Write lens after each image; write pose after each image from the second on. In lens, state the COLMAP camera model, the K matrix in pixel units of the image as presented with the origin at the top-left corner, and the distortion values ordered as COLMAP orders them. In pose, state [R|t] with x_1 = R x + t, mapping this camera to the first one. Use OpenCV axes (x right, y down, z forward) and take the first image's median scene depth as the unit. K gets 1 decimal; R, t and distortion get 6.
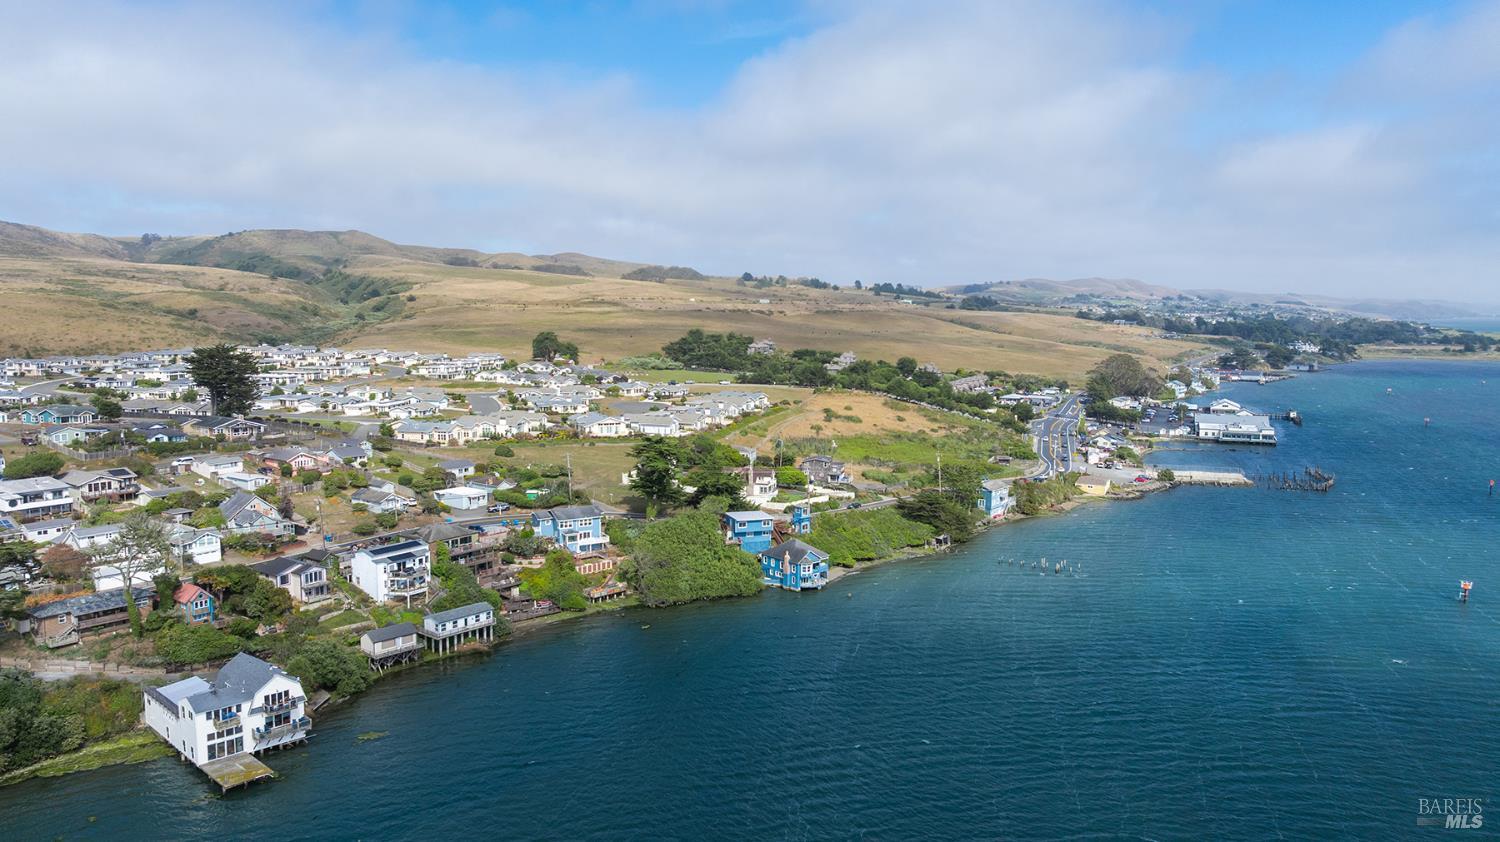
lens RADIAL K [[1076.5, 0, 750.0], [0, 1076.5, 421.0], [0, 0, 1]] dist [-0.010447, -0.003465]
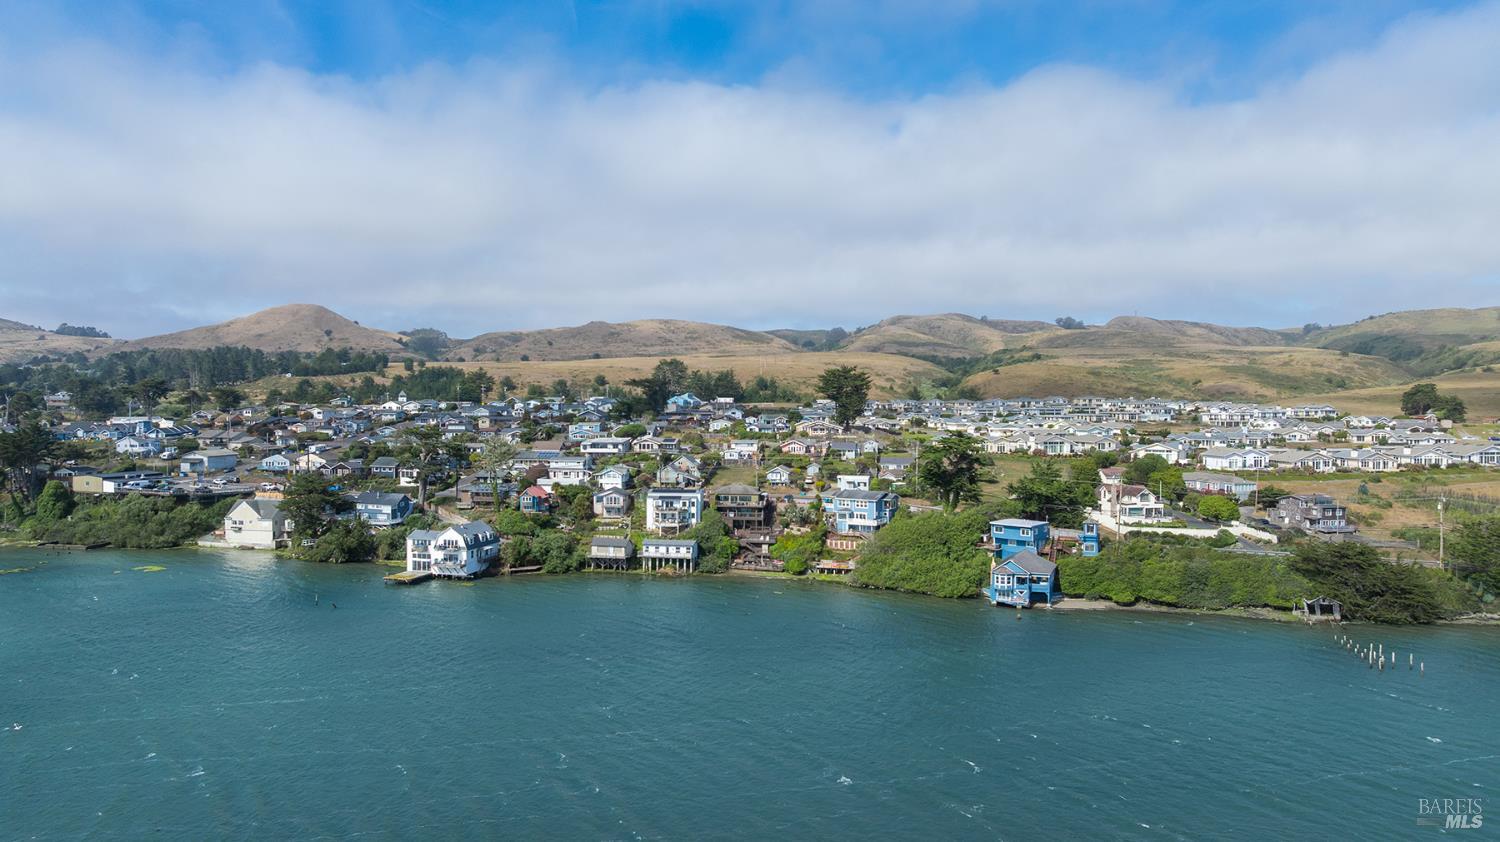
lens RADIAL K [[1063.5, 0, 750.0], [0, 1063.5, 421.0], [0, 0, 1]] dist [0.001940, -0.001996]
pose [[0.467557, 0.013485, -0.883860, 0.613191], [-0.096986, 0.994630, -0.036130, 0.053220], [0.878627, 0.102615, 0.466354, 0.357082]]
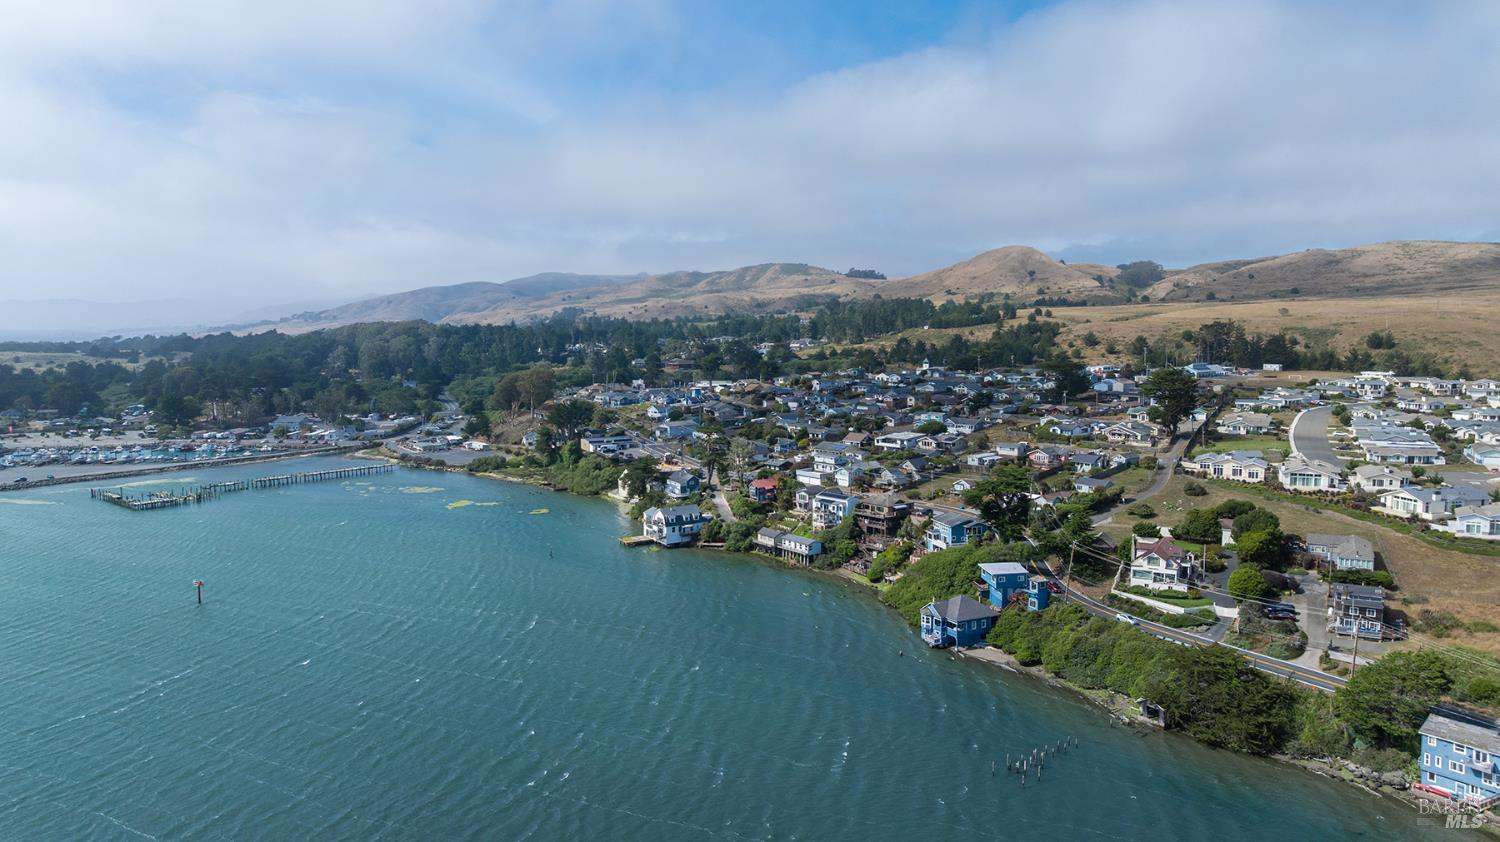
lens RADIAL K [[1063.5, 0, 750.0], [0, 1063.5, 421.0], [0, 0, 1]] dist [0.001940, -0.001996]
pose [[-0.247237, 0.091864, -0.964591, 0.859563], [-0.101569, 0.987554, 0.120084, -0.117380], [0.963617, 0.127661, -0.234830, 0.907594]]
